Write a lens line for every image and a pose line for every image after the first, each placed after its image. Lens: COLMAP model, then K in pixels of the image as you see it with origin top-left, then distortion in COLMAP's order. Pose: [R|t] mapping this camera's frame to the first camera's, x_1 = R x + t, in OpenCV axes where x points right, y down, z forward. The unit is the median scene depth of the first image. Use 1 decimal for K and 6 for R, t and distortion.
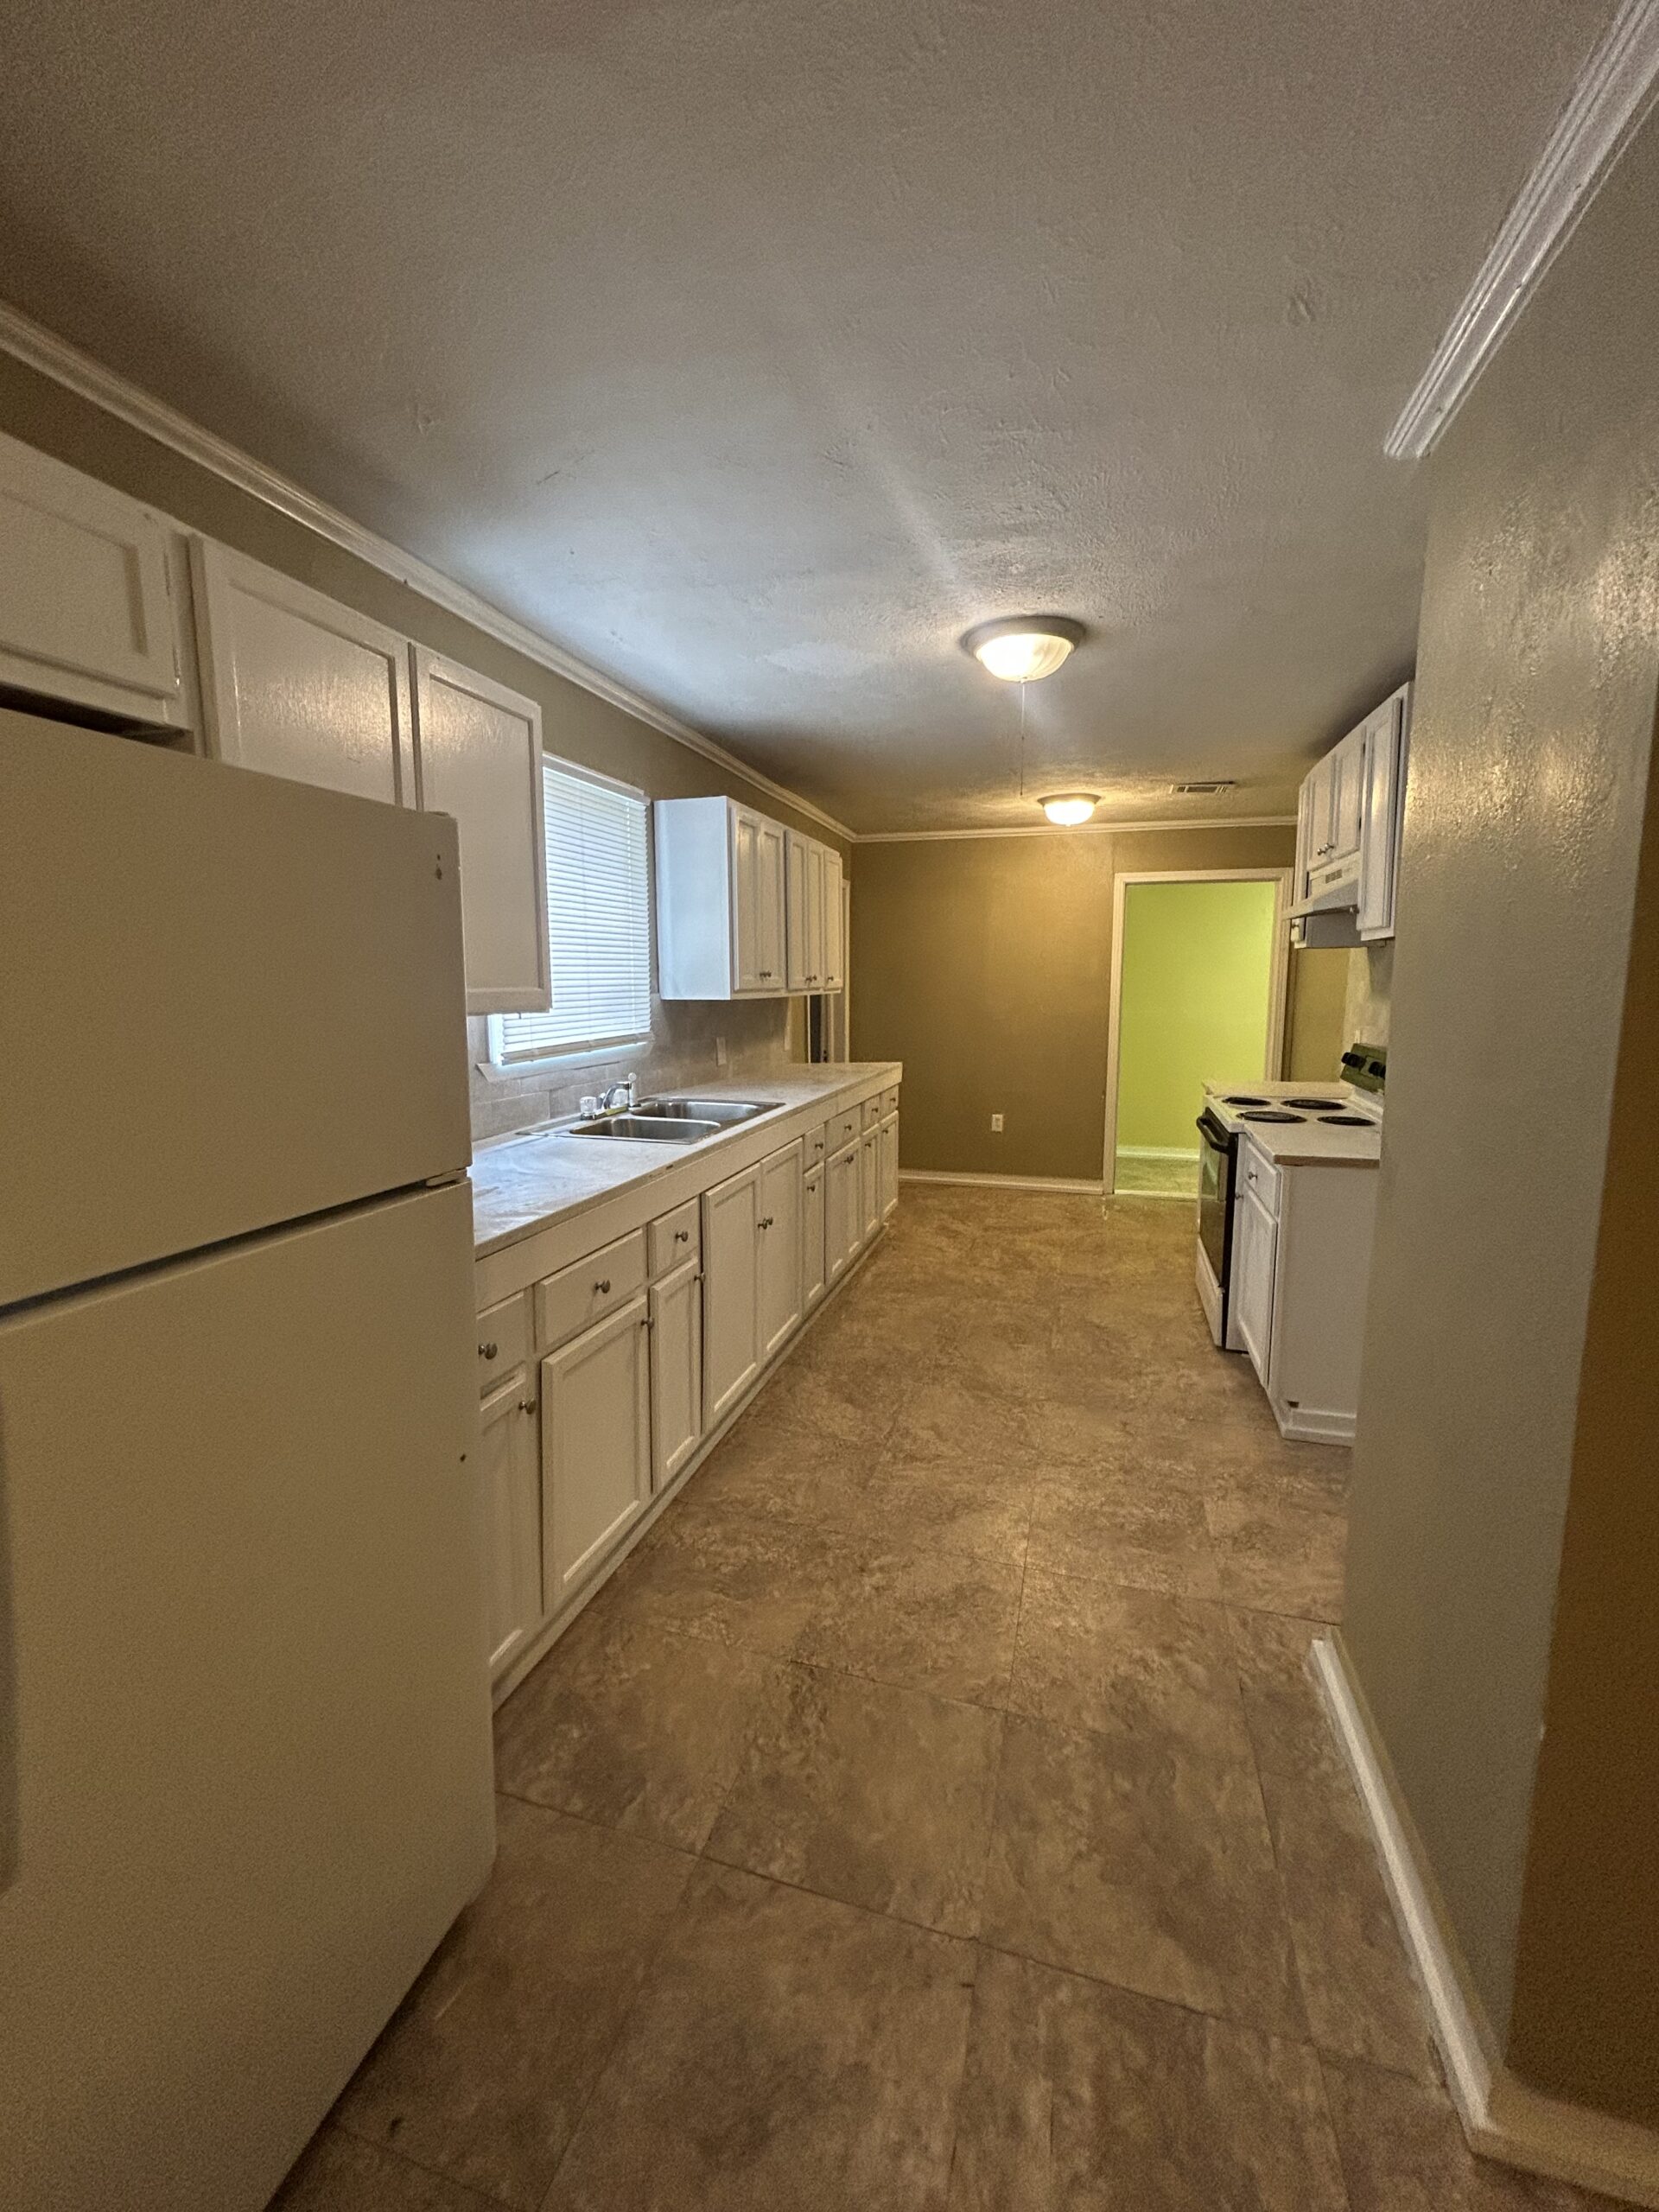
lens RADIAL K [[899.9, 0, 825.4], [0, 899.9, 1100.6], [0, 0, 1]] dist [0.000141, 0.000568]
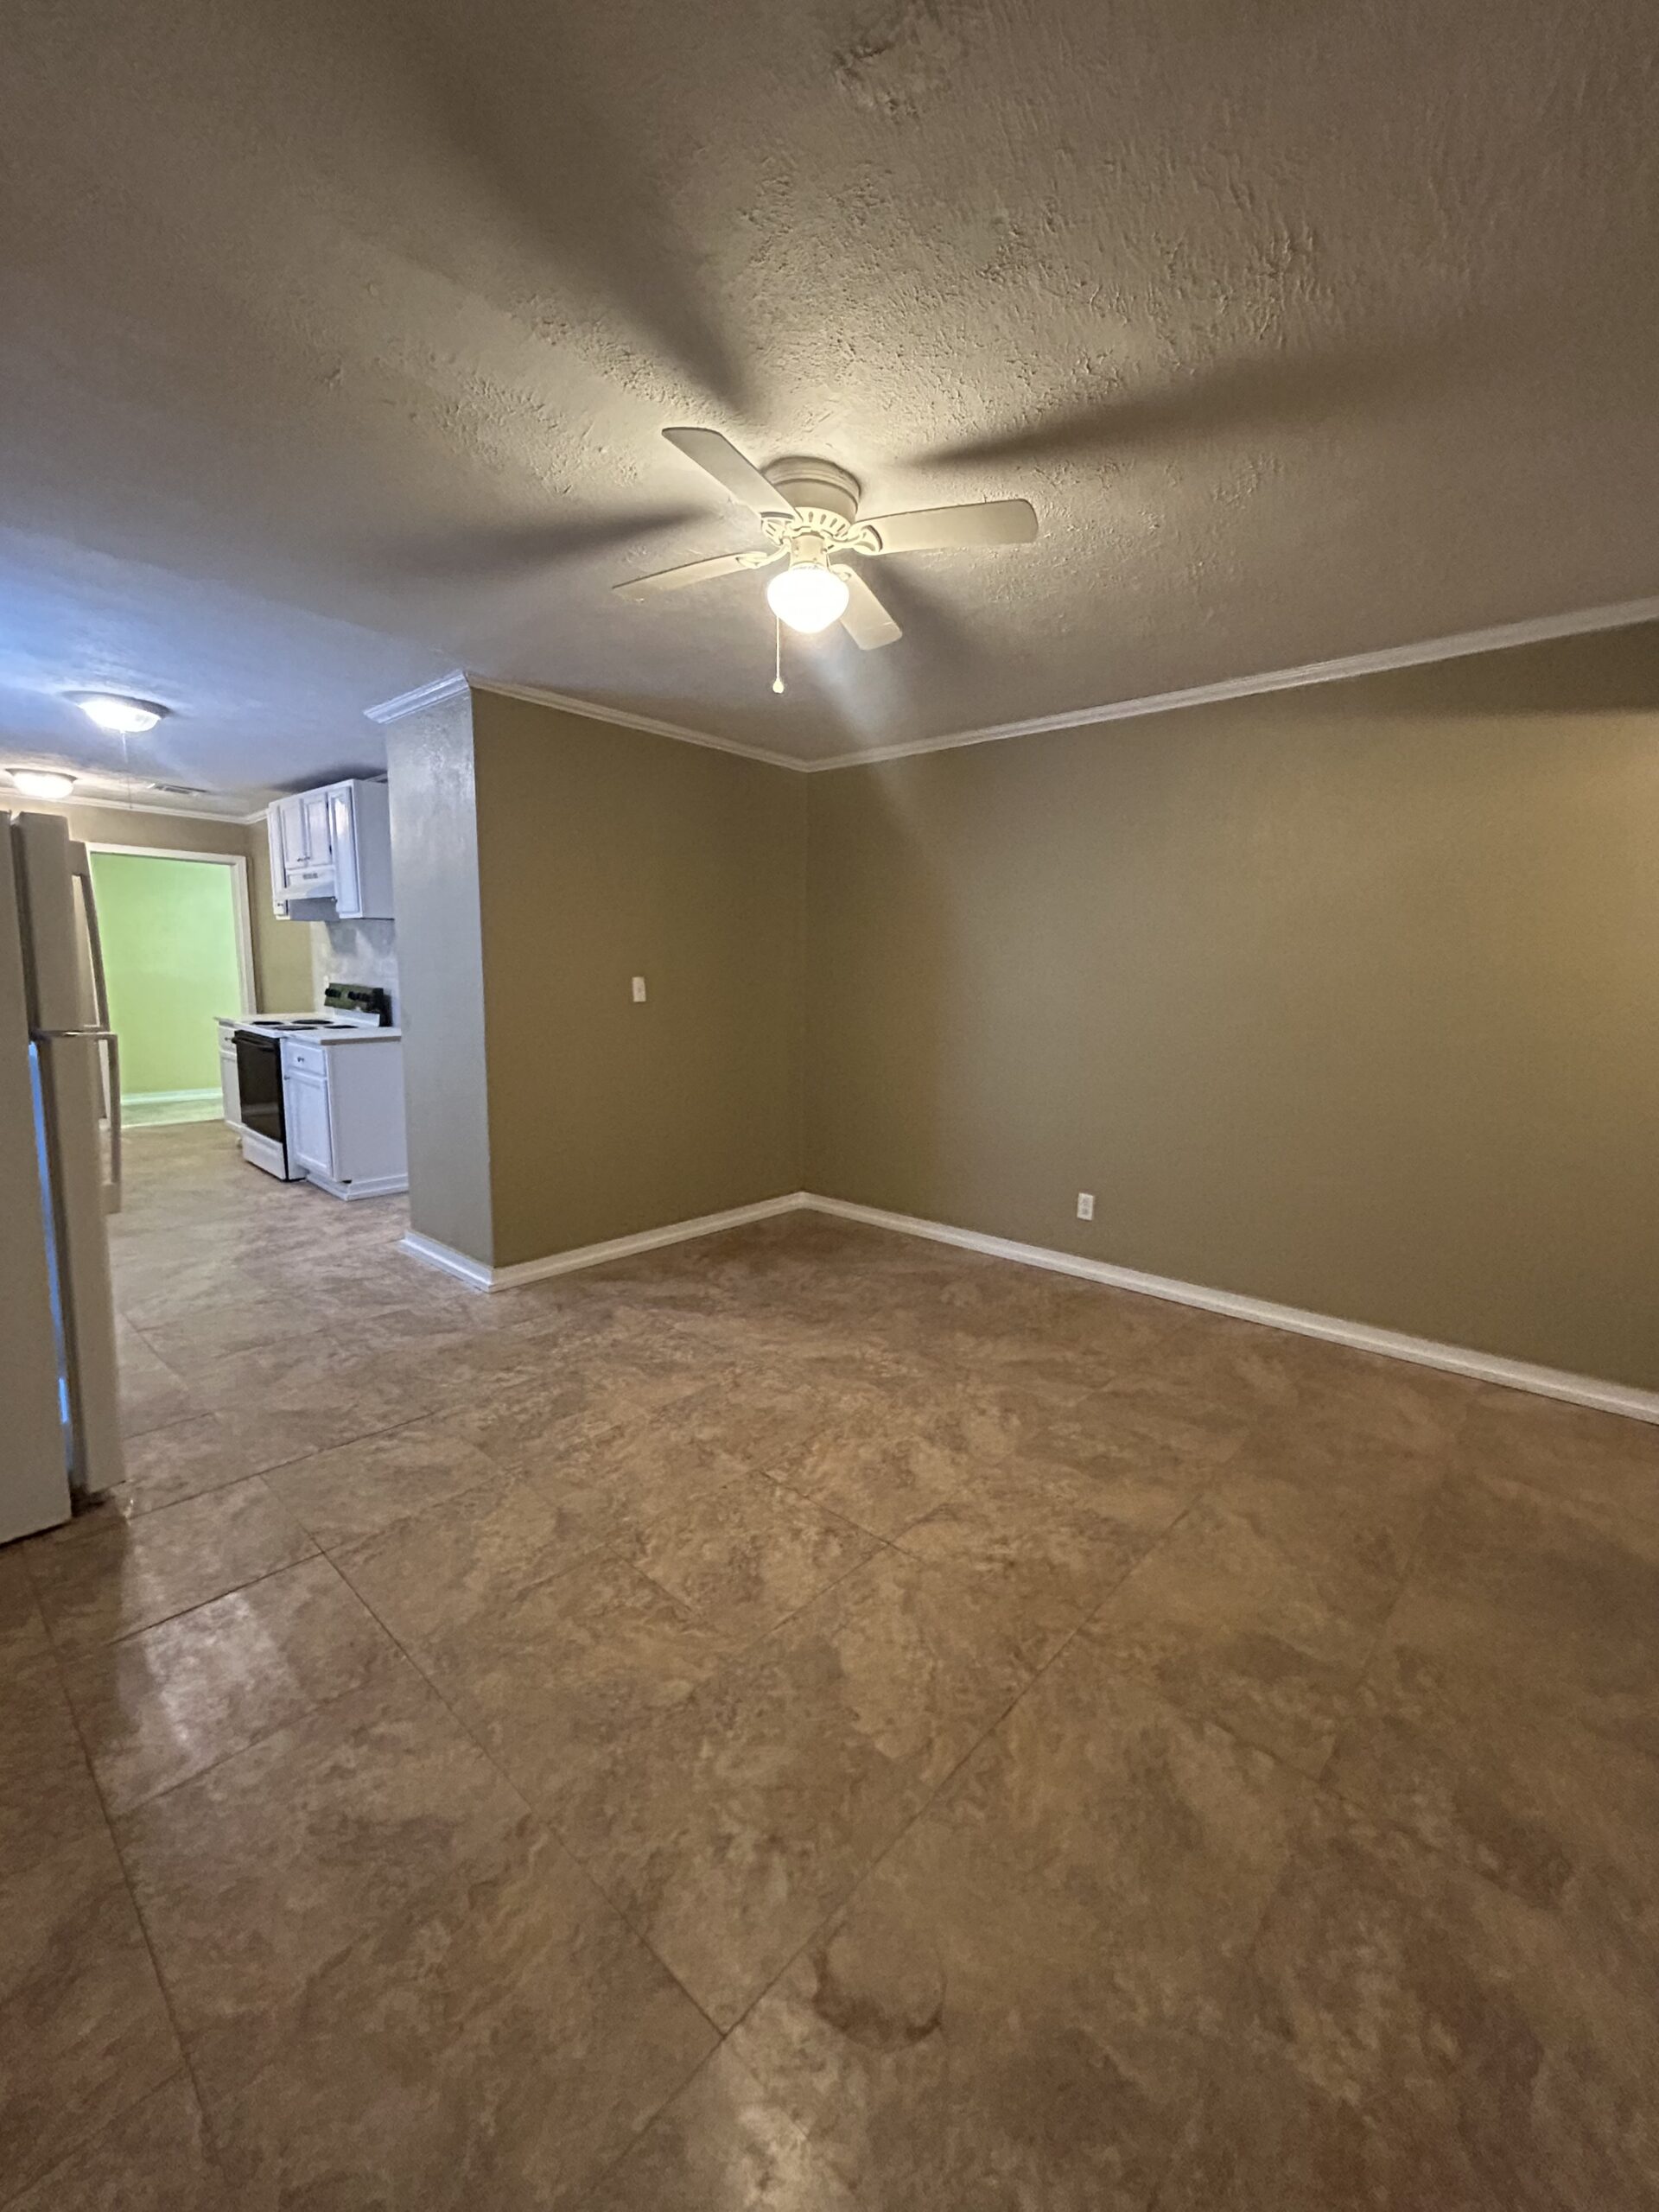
lens RADIAL K [[899.9, 0, 825.4], [0, 899.9, 1100.6], [0, 0, 1]] dist [0.000141, 0.000568]
pose [[0.436416, -0.125129, 0.891002, -0.574175], [0.097774, 0.991013, 0.091284, 0.101819], [-0.894417, 0.047279, 0.444728, -0.577653]]
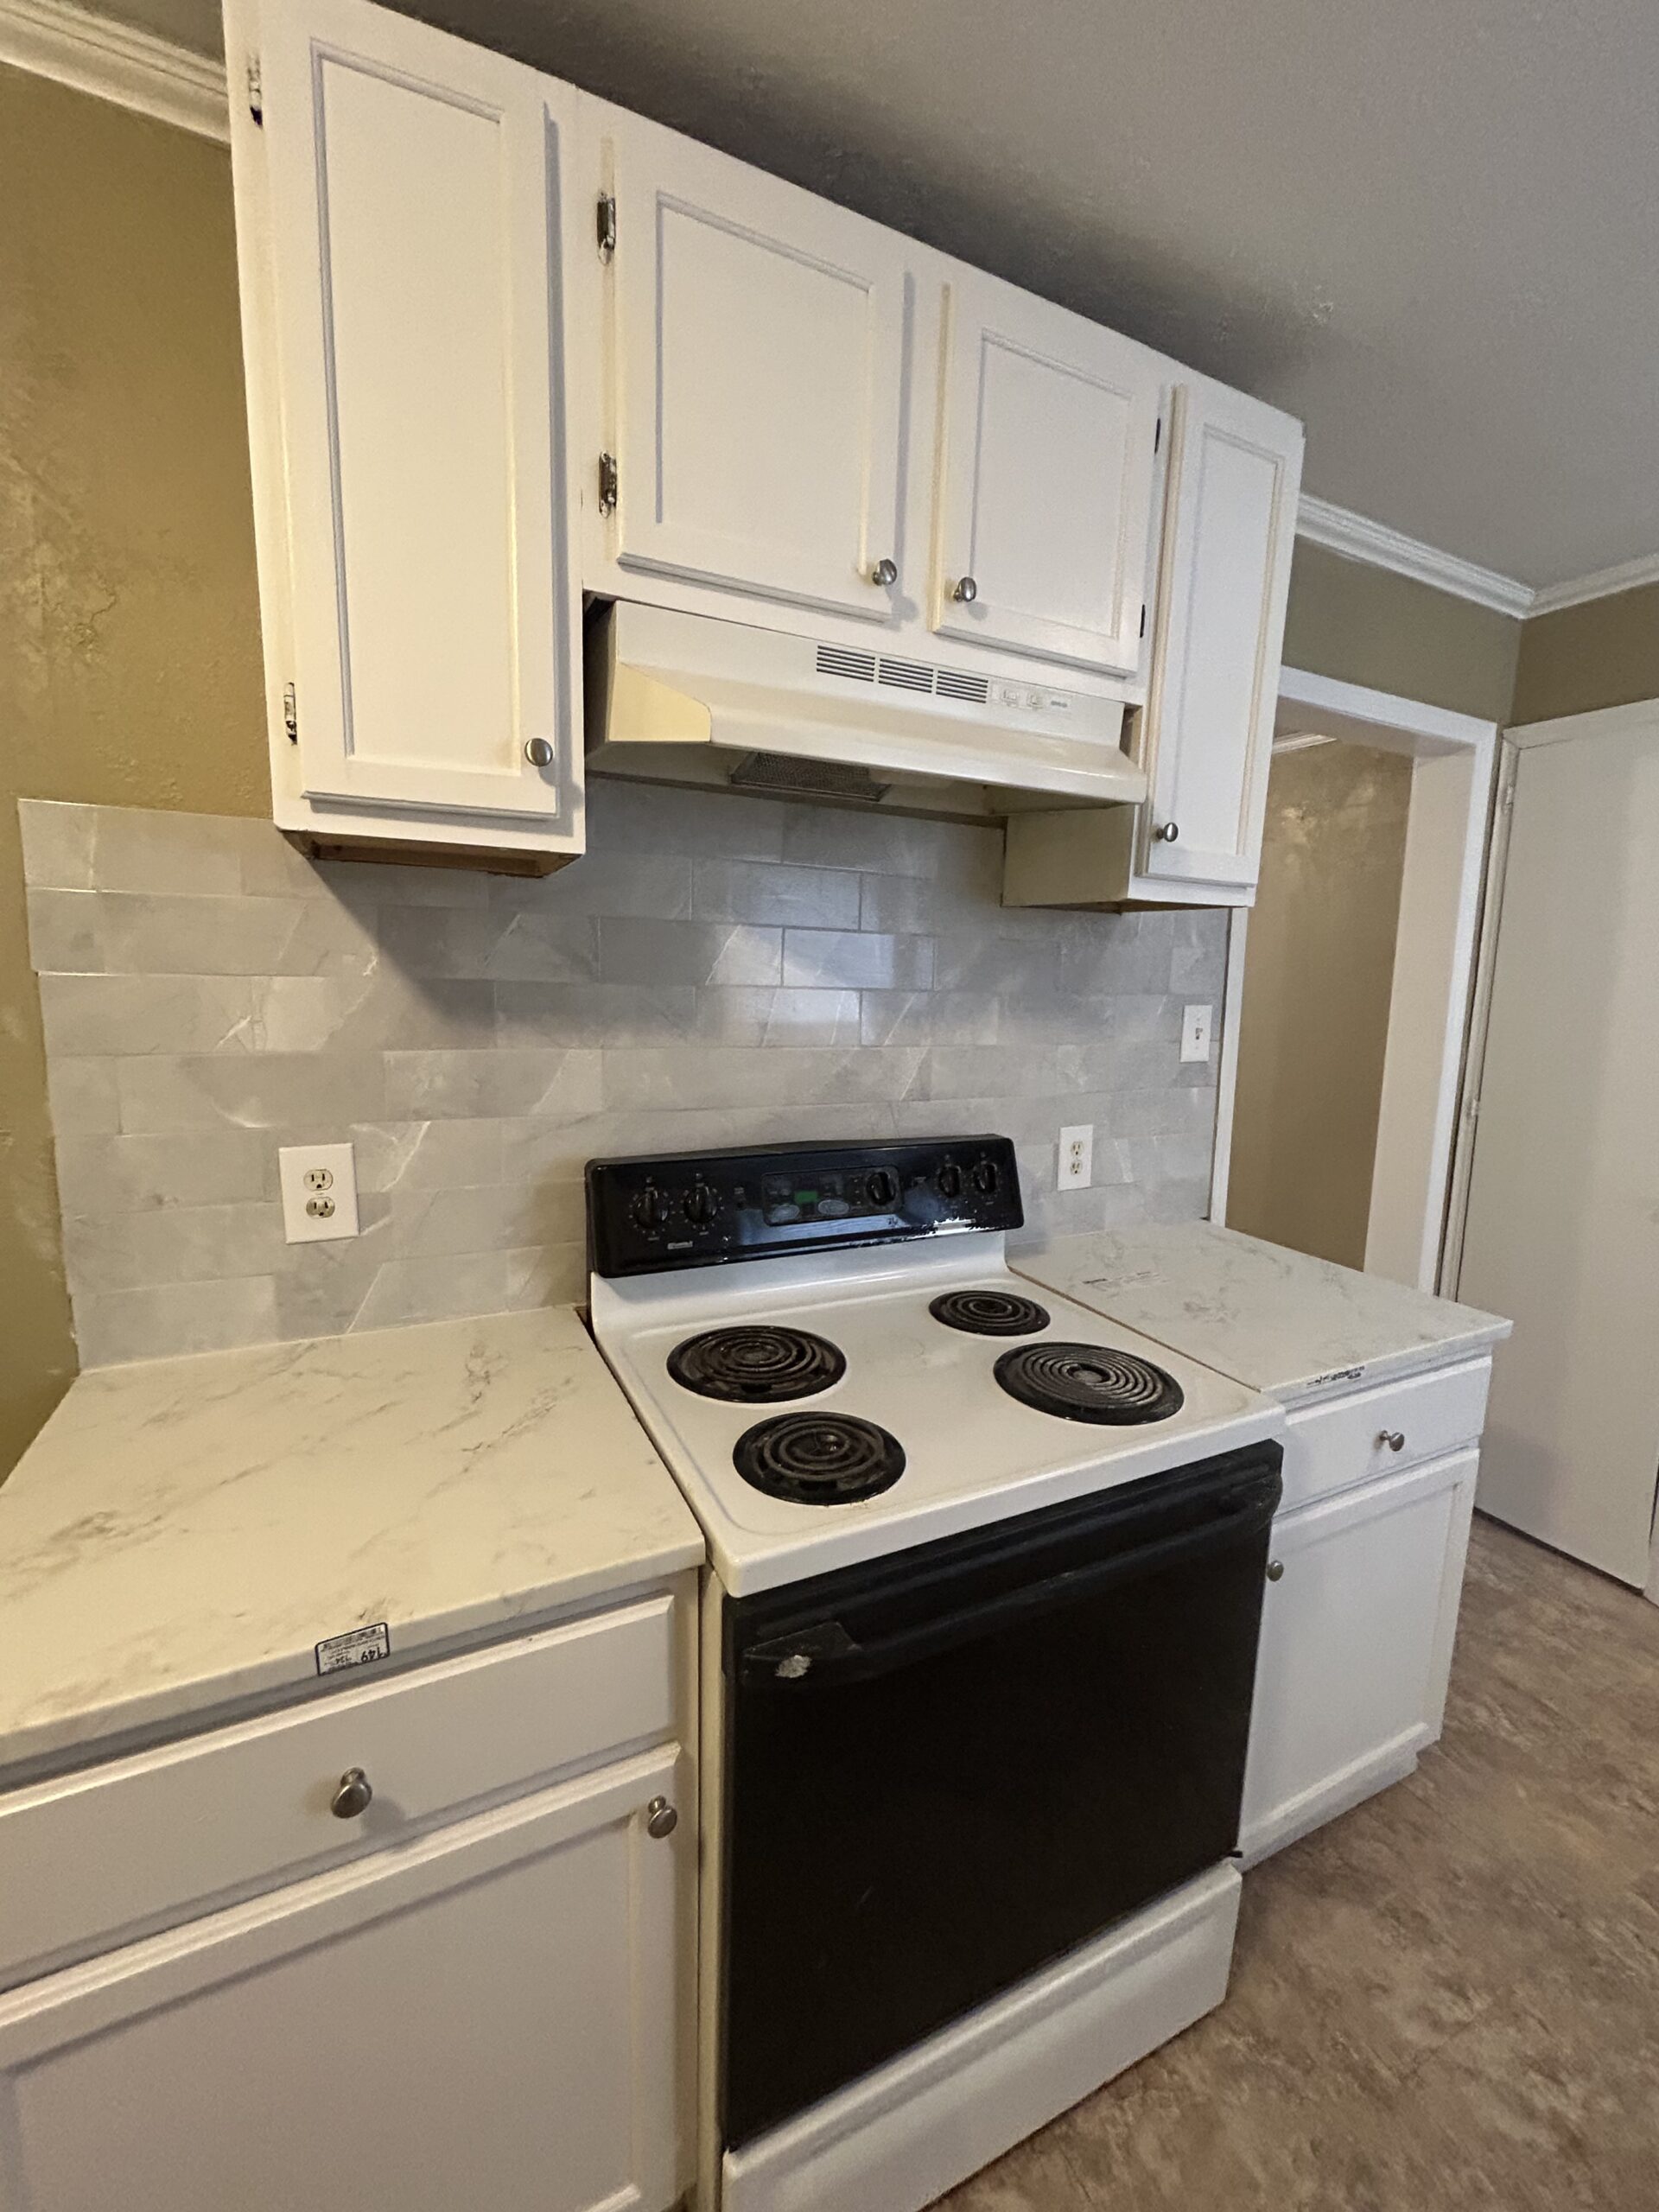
lens RADIAL K [[899.9, 0, 825.4], [0, 899.9, 1100.6], [0, 0, 1]] dist [0.000141, 0.000568]
pose [[-0.683727, -0.114515, 0.720697, 0.363217], [0.078212, 0.970422, 0.228395, -0.193241], [-0.725535, 0.212527, -0.654547, 1.432548]]
